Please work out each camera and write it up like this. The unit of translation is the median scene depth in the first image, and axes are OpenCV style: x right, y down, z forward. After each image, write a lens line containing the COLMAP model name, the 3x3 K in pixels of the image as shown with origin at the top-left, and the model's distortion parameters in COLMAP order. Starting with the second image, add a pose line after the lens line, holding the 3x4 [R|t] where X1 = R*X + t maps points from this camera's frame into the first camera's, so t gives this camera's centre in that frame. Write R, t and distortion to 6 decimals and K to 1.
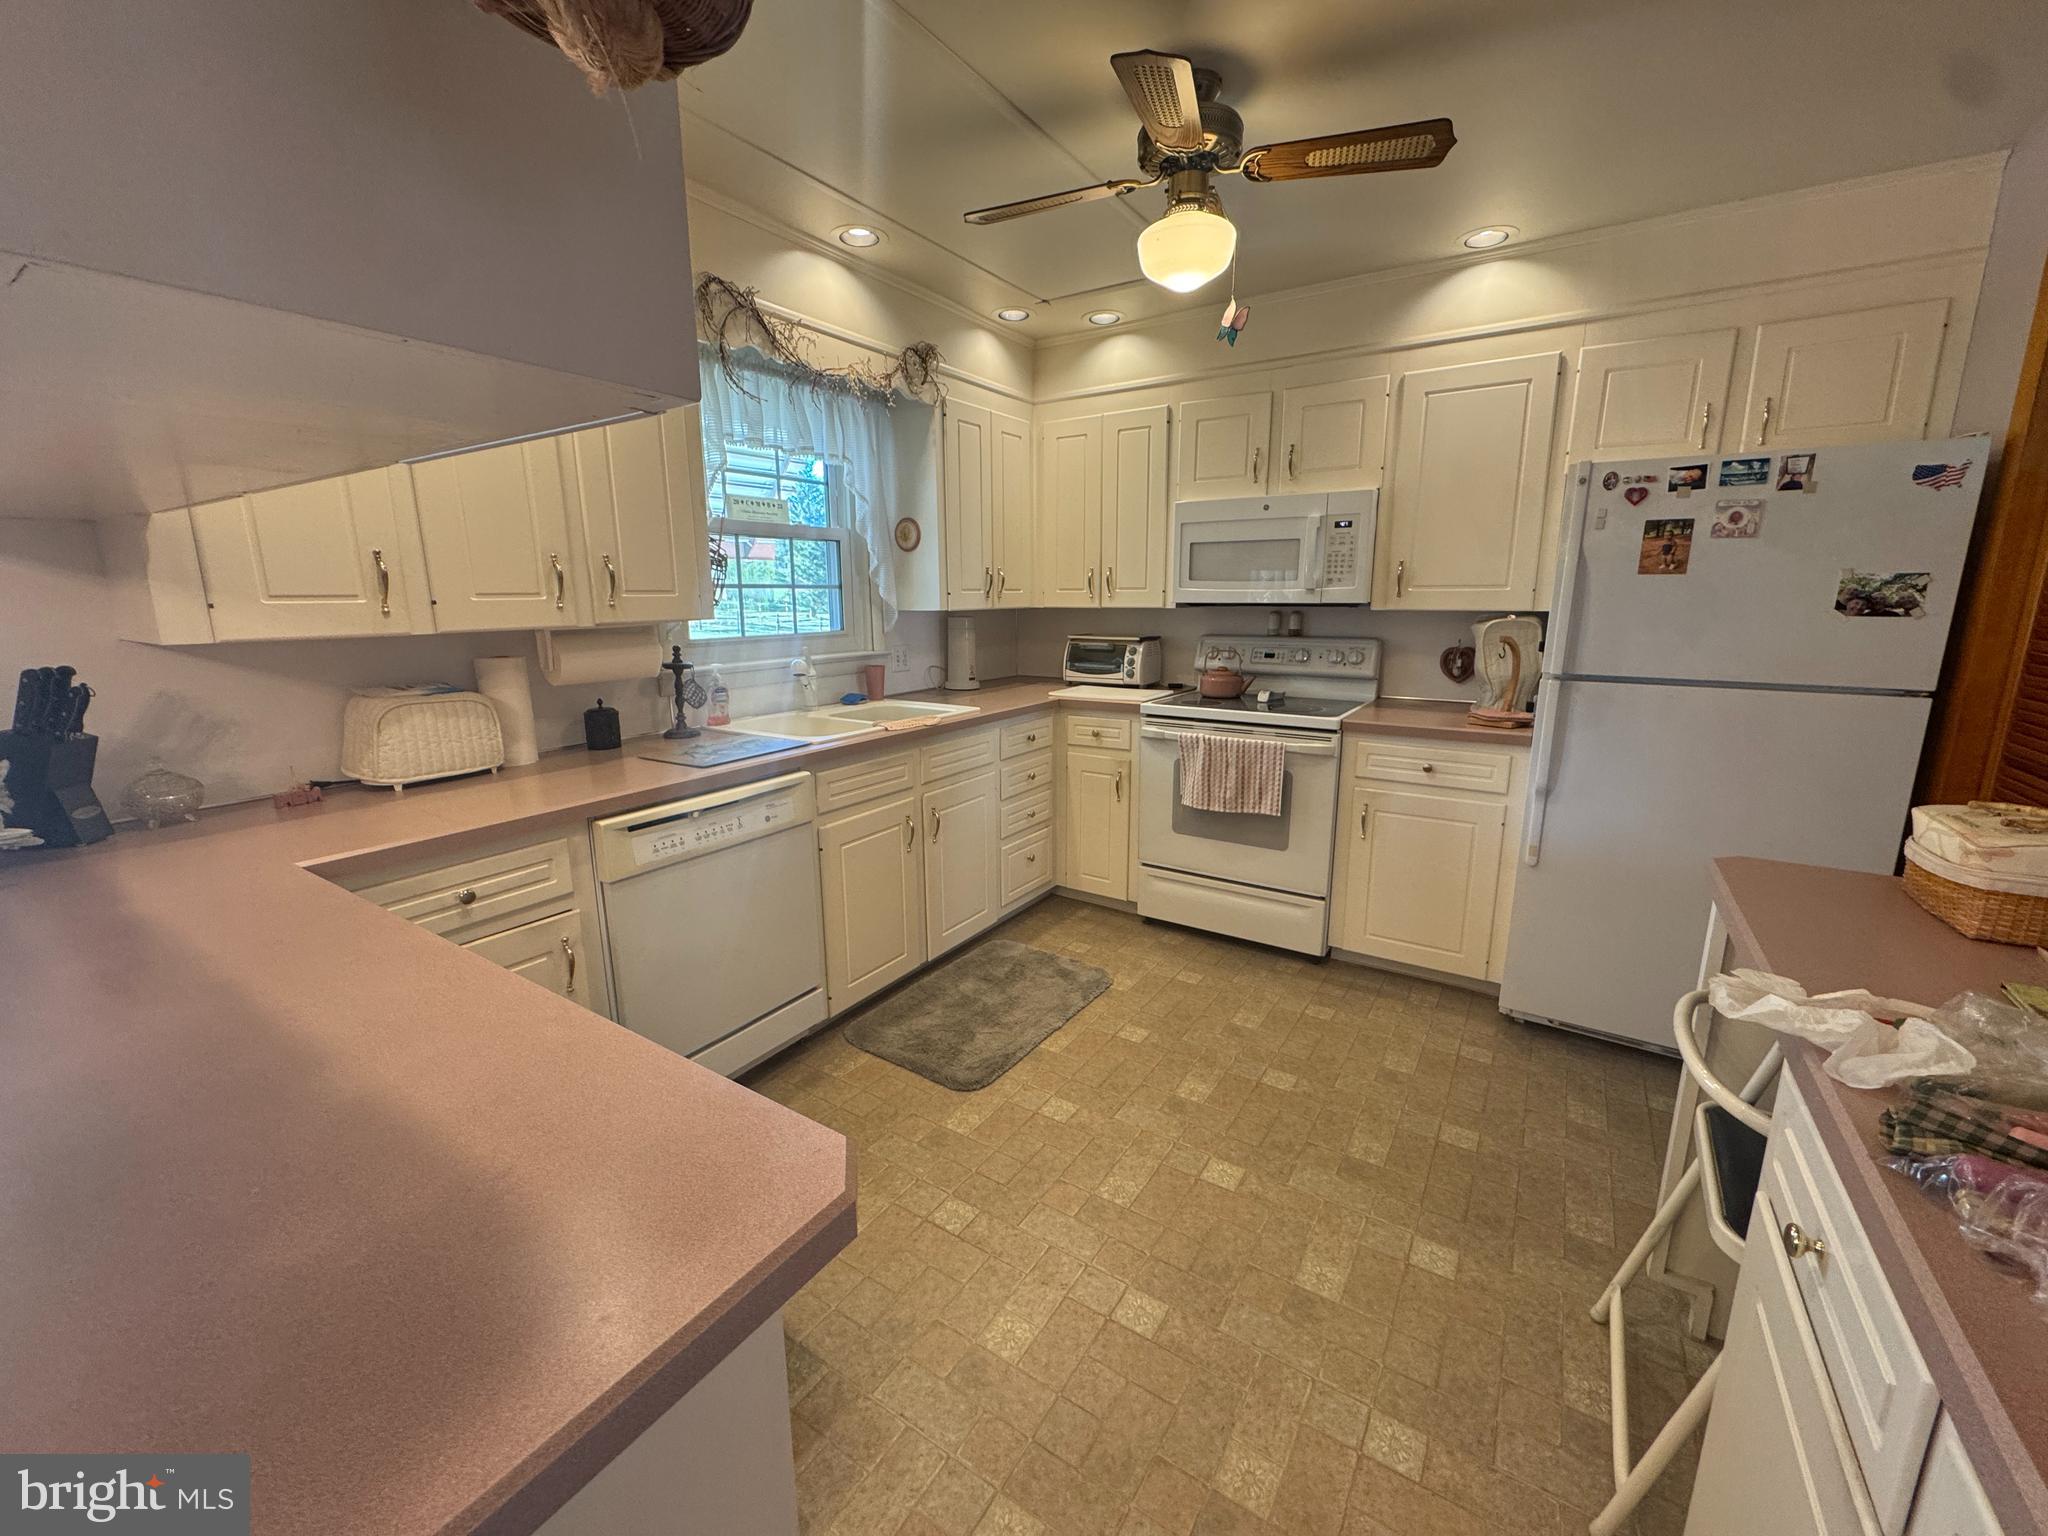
lens RADIAL K [[816.8, 0, 1022.7], [0, 816.8, 763.8], [0, 0, 1]] dist [-0.002166, -0.000093]
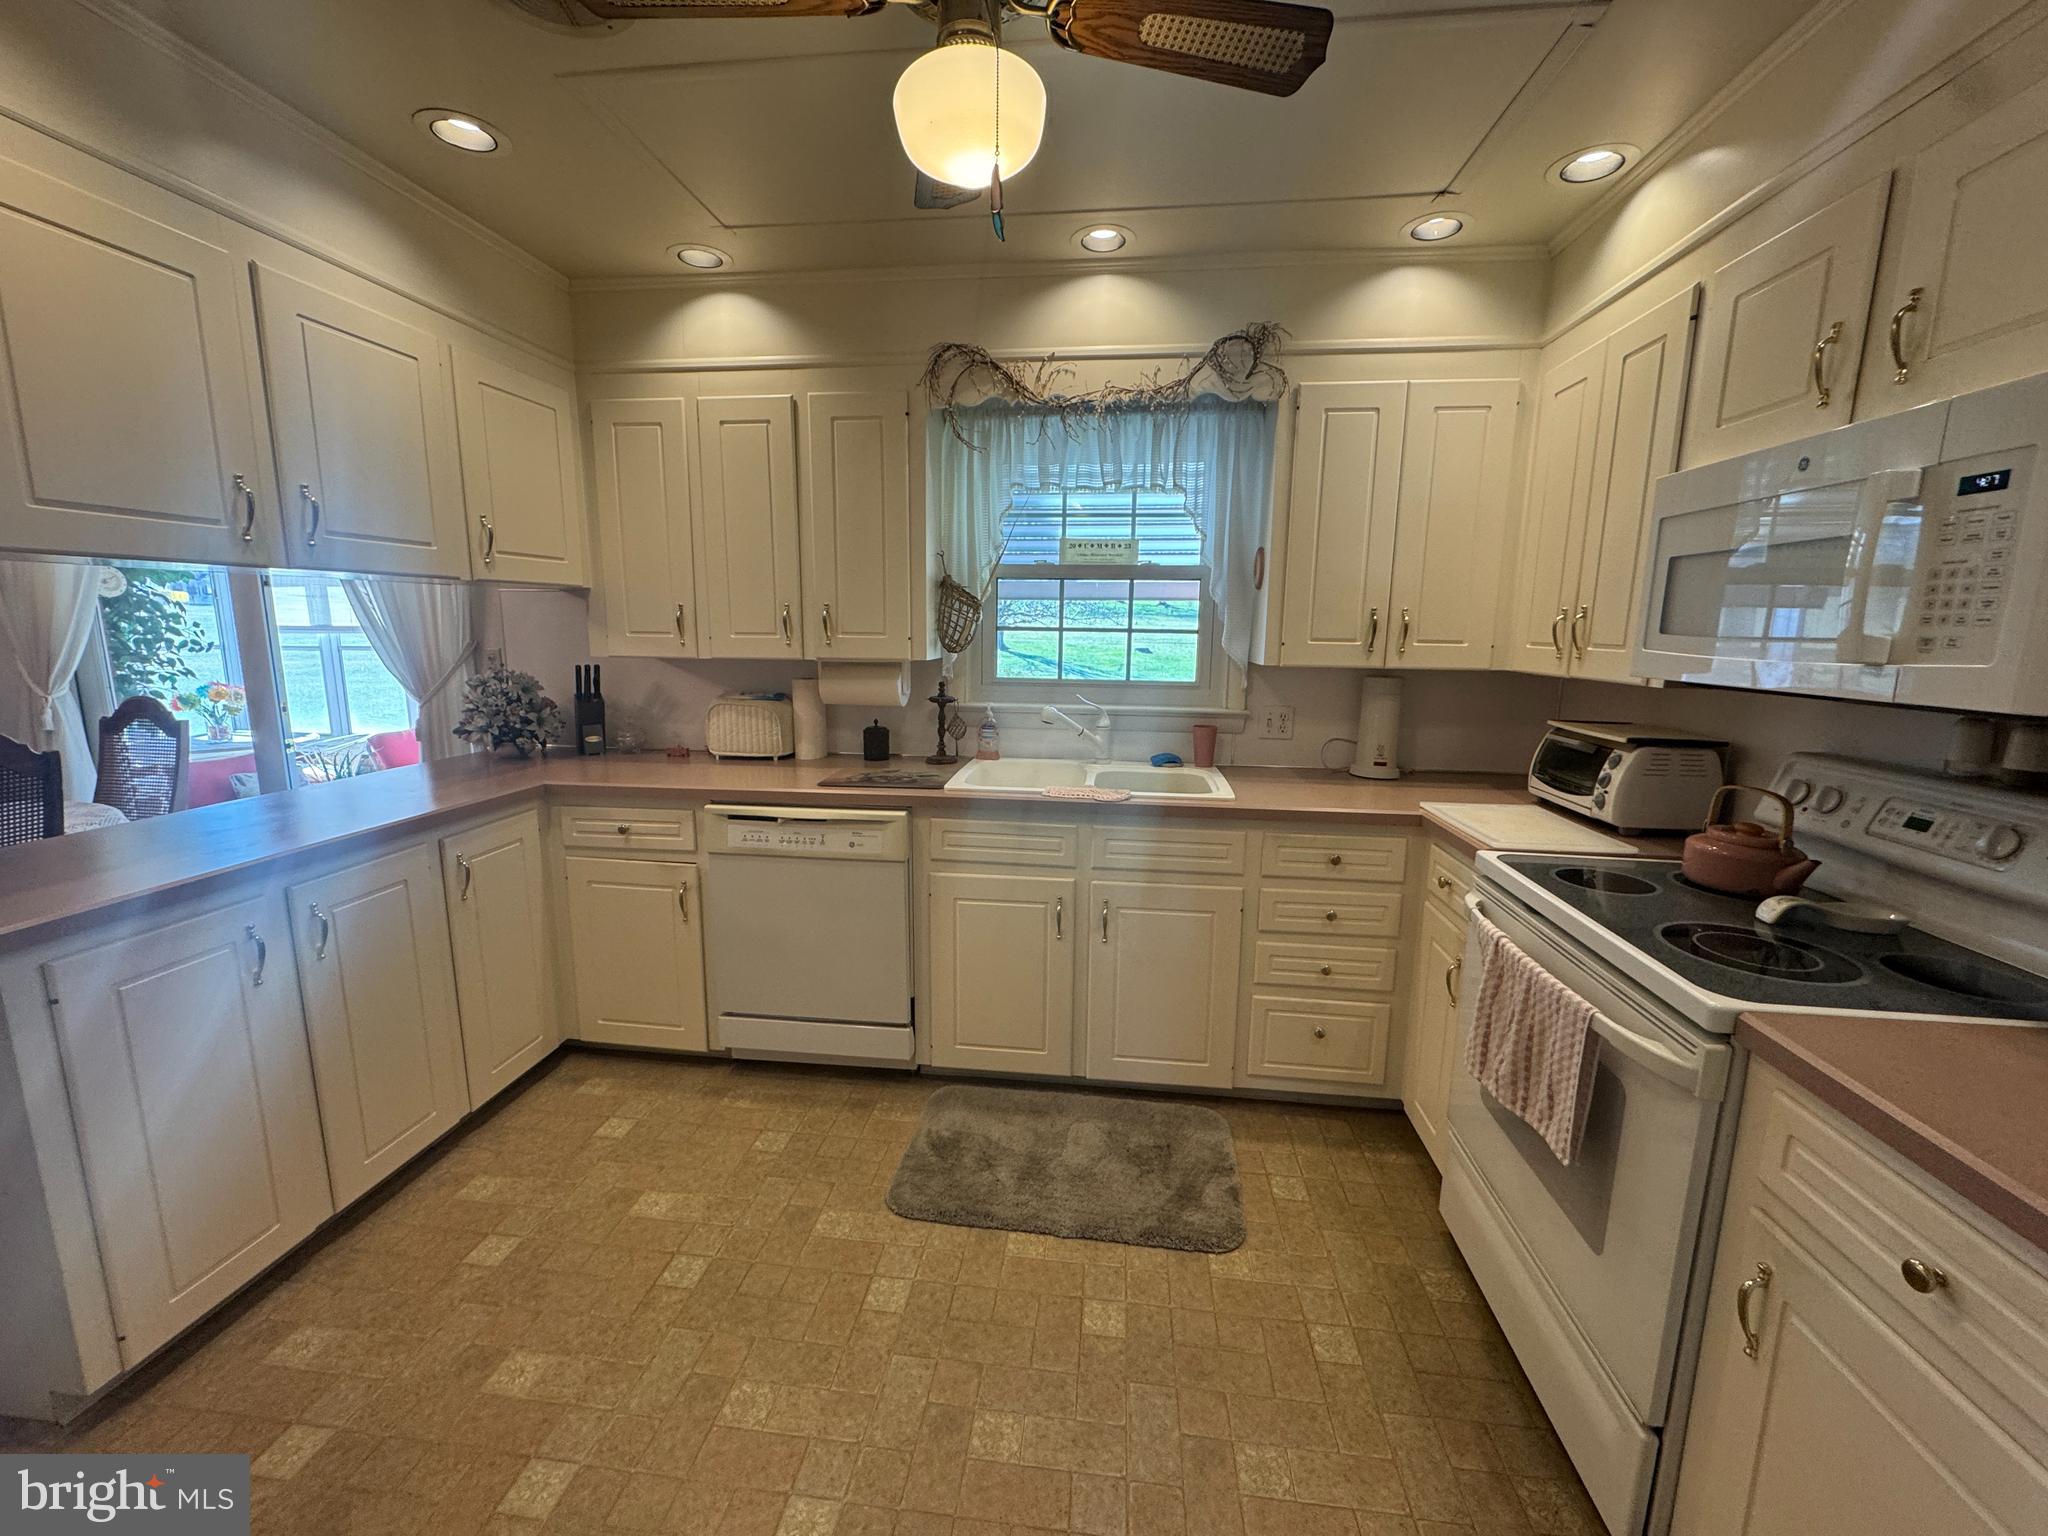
lens RADIAL K [[816.8, 0, 1022.7], [0, 816.8, 763.8], [0, 0, 1]] dist [-0.002166, -0.000093]
pose [[0.445666, 0.162810, -0.880270, 0.549482], [-0.199833, 0.976603, 0.079455, -0.128025], [0.872610, 0.140496, 0.467773, 0.518654]]
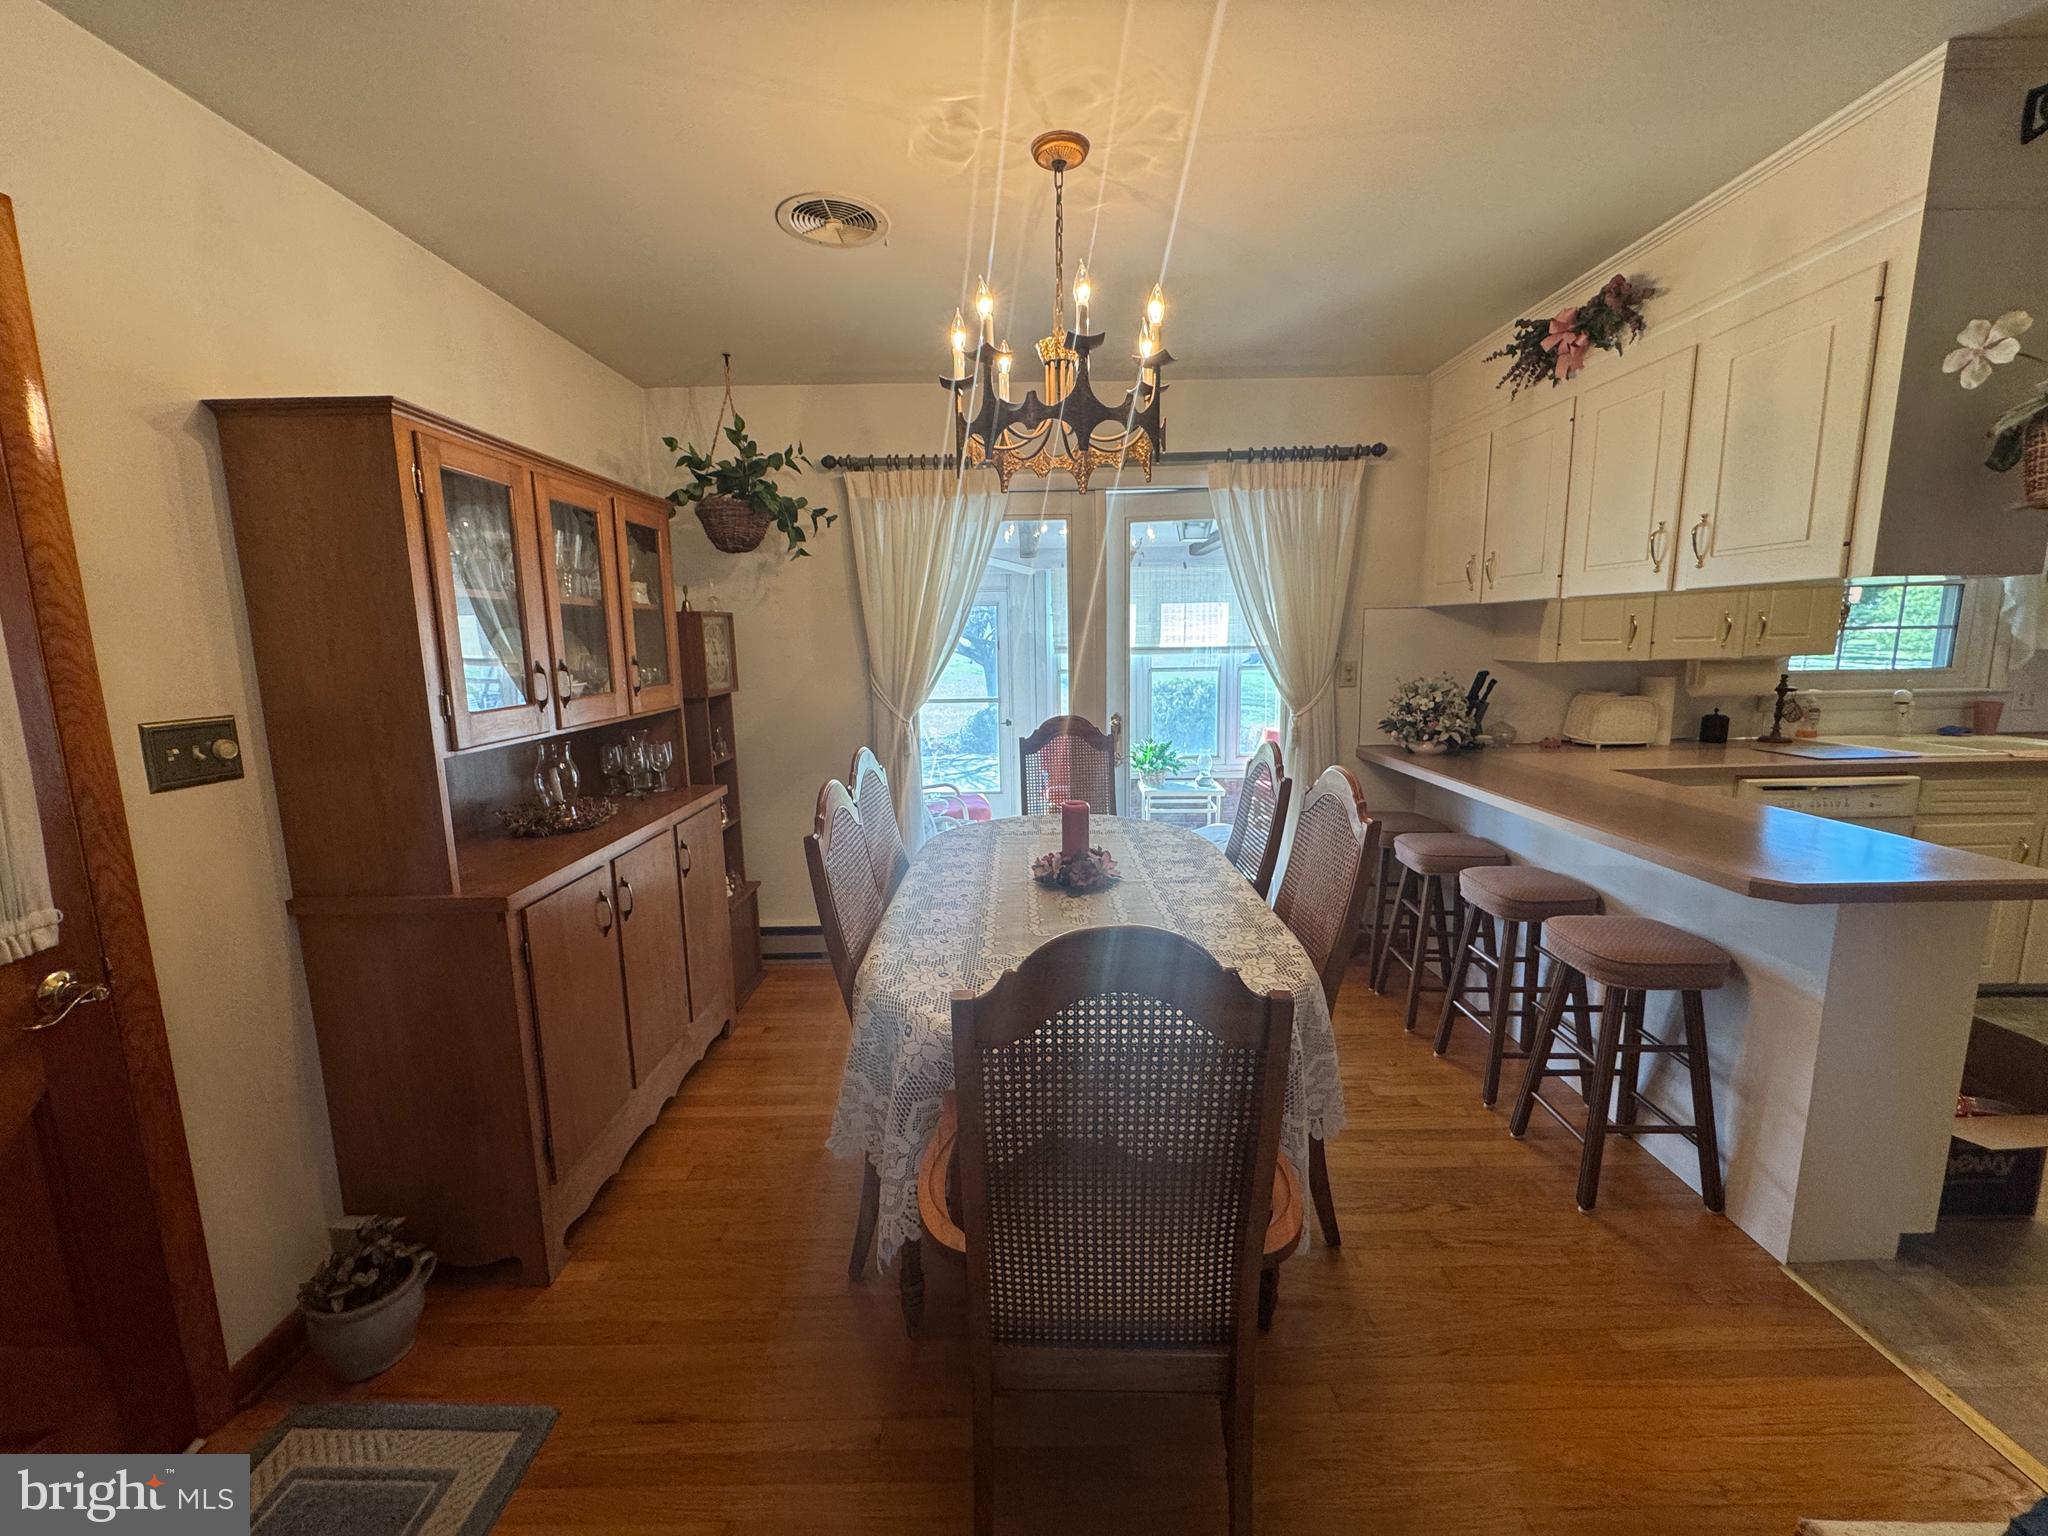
lens RADIAL K [[816.8, 0, 1022.7], [0, 816.8, 763.8], [0, 0, 1]] dist [-0.002166, -0.000093]
pose [[0.546721, 0.124117, -0.828065, 0.015155], [-0.158838, 0.986369, 0.042974, 0.124597], [0.822111, 0.108033, 0.558983, -0.669249]]
